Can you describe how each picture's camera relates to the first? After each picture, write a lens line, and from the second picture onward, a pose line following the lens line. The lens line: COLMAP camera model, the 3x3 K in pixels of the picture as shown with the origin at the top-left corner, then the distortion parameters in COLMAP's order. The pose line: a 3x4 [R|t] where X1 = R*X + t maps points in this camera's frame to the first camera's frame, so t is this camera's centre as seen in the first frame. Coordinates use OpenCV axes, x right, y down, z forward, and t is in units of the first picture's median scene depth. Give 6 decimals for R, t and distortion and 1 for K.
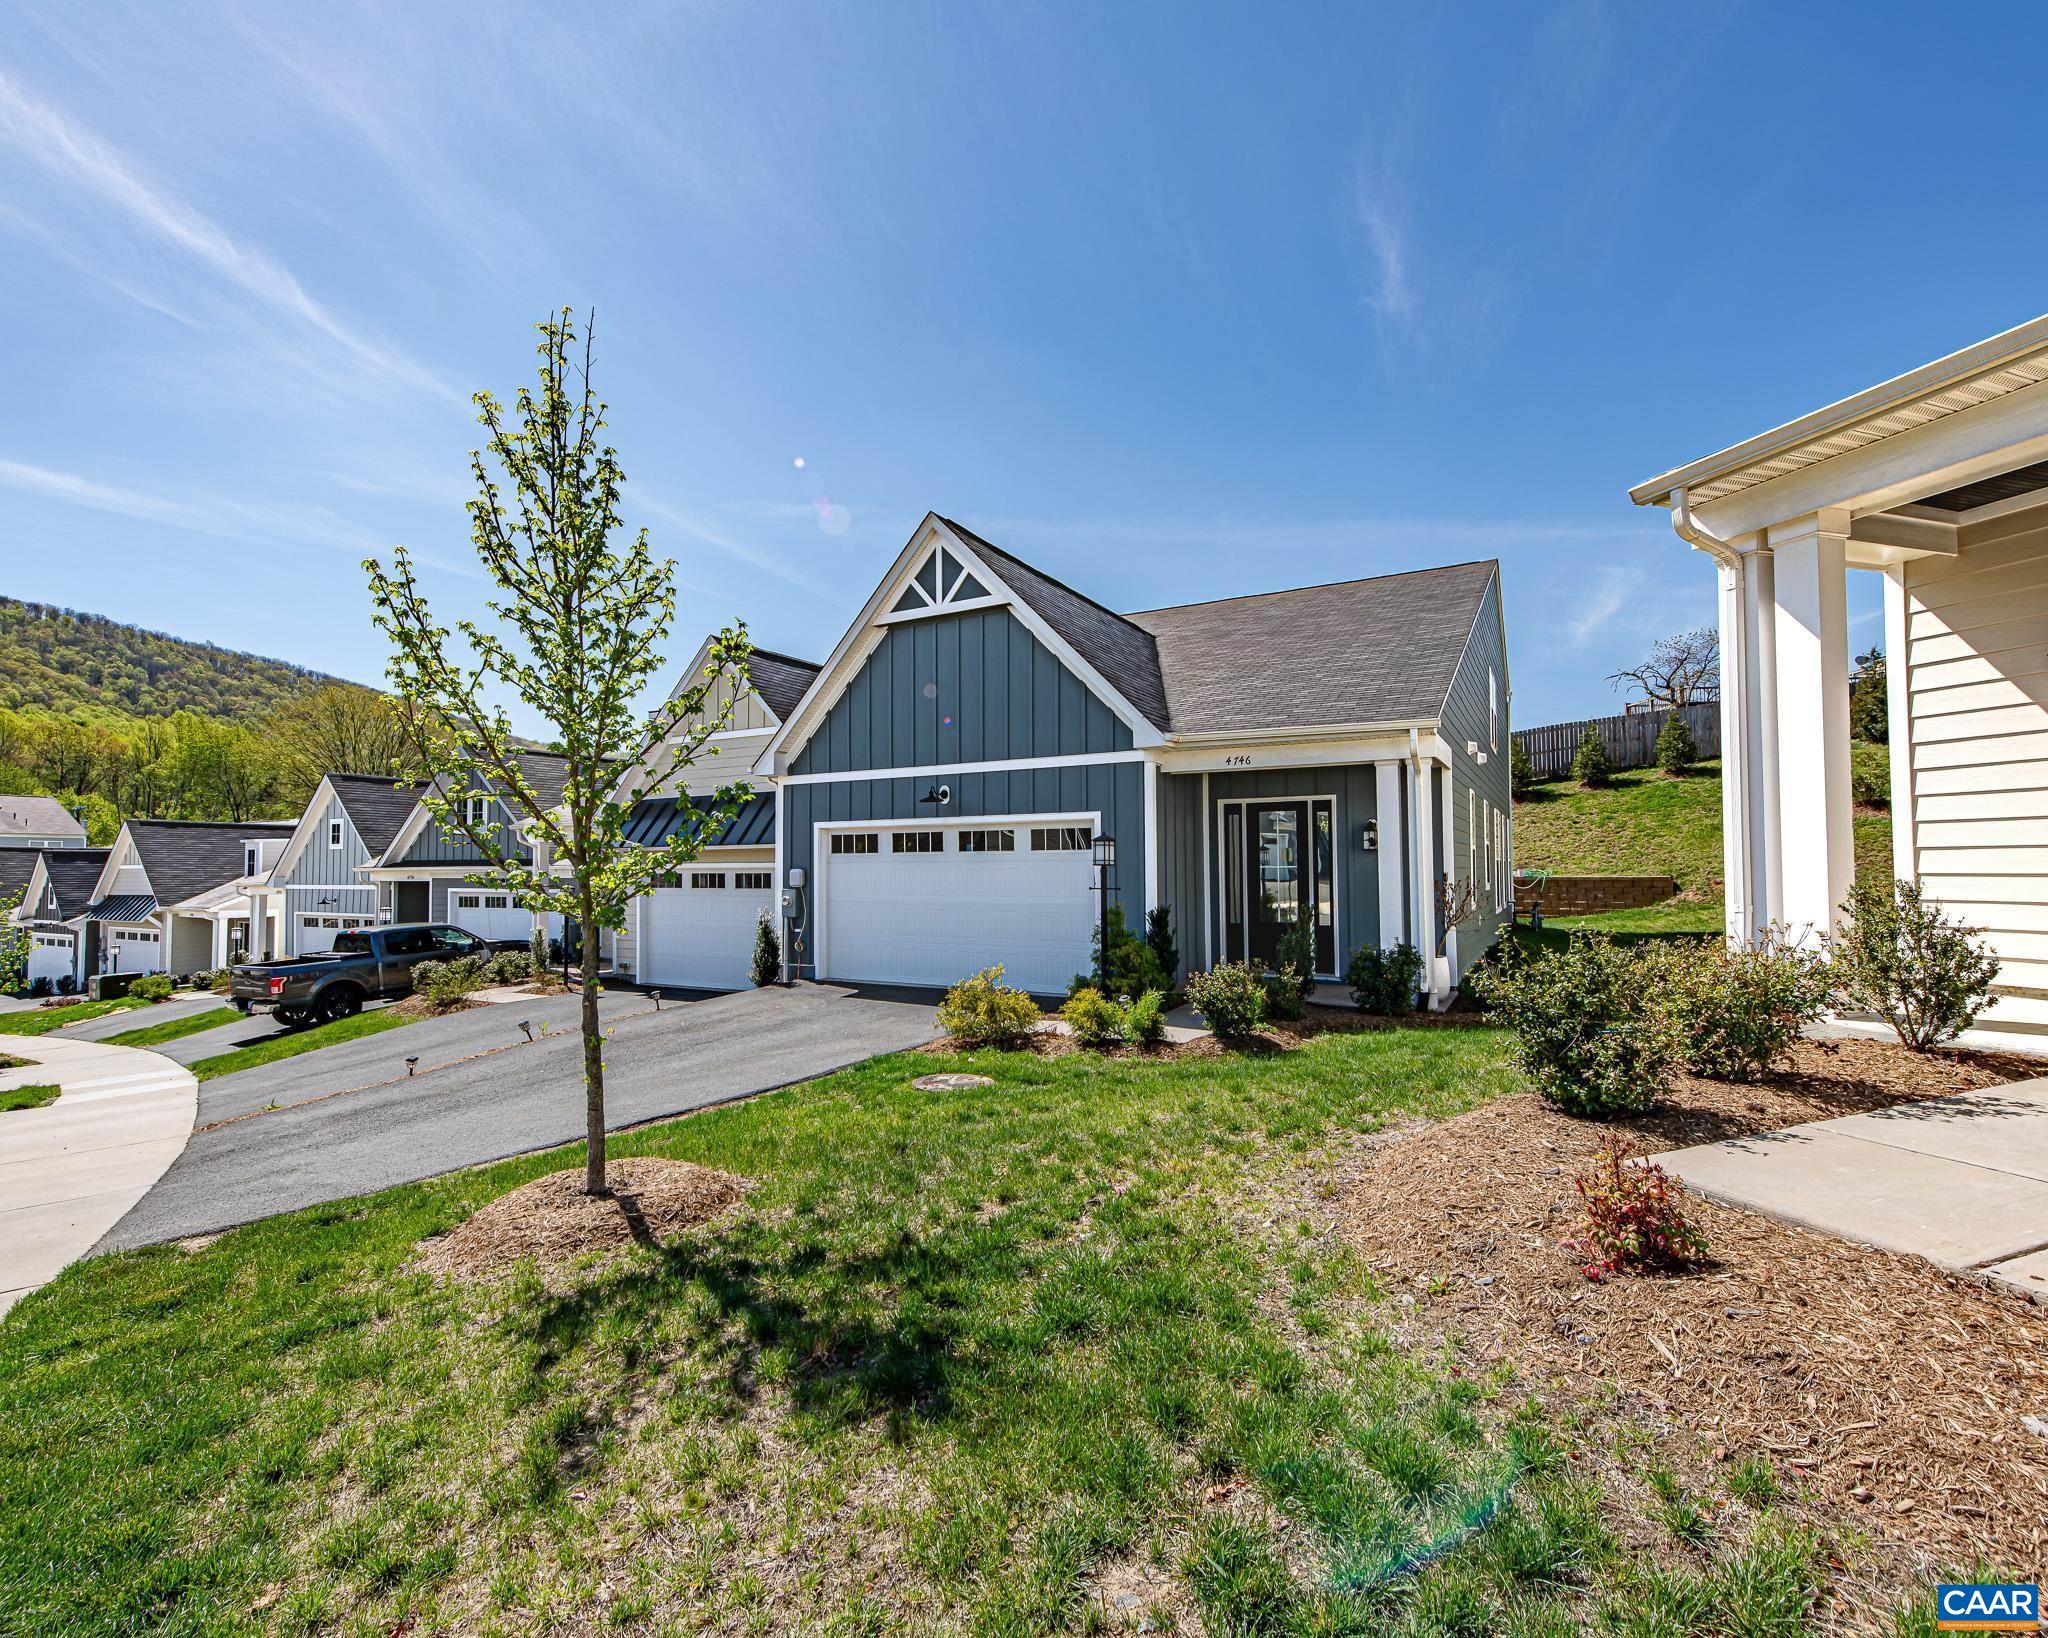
lens RADIAL K [[957.8, 0, 1014.1], [0, 957.8, 832.8], [0, 0, 1]] dist [0.020027, -0.008607]
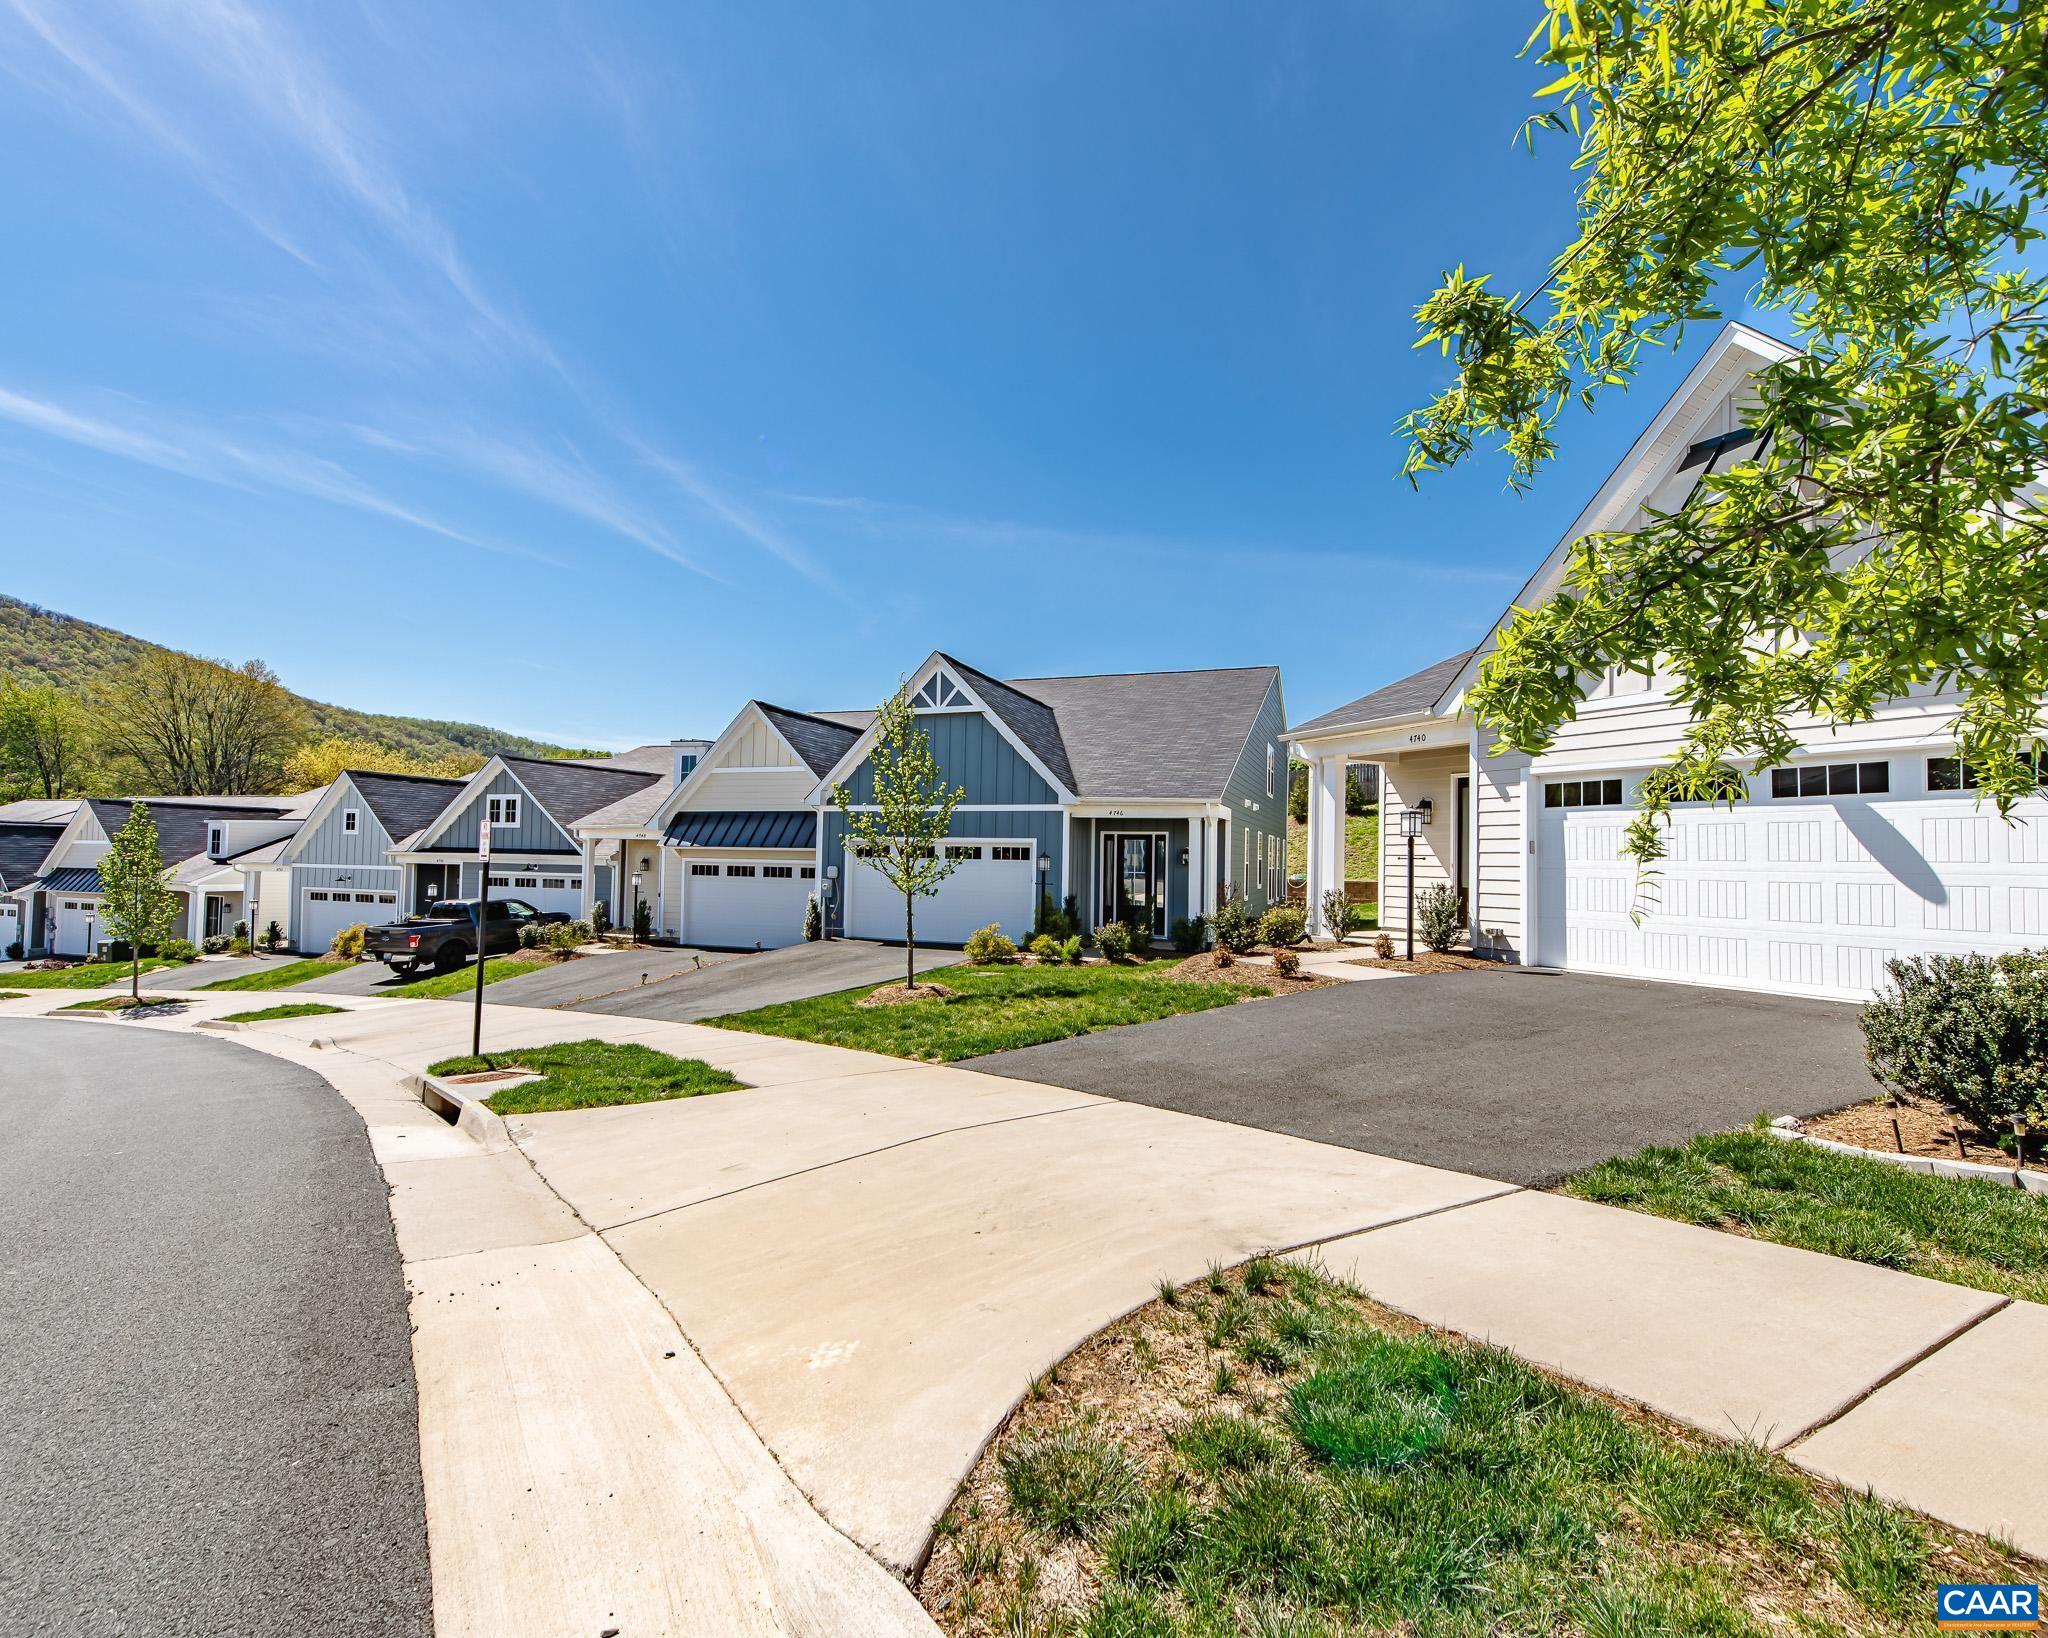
lens RADIAL K [[957.8, 0, 1014.1], [0, 957.8, 832.8], [0, 0, 1]] dist [0.020027, -0.008607]
pose [[0.986582, 0.029126, 0.160648, -0.203326], [-0.030697, 0.999502, 0.007307, -0.039648], [-0.160355, -0.012140, 0.986985, -0.619897]]
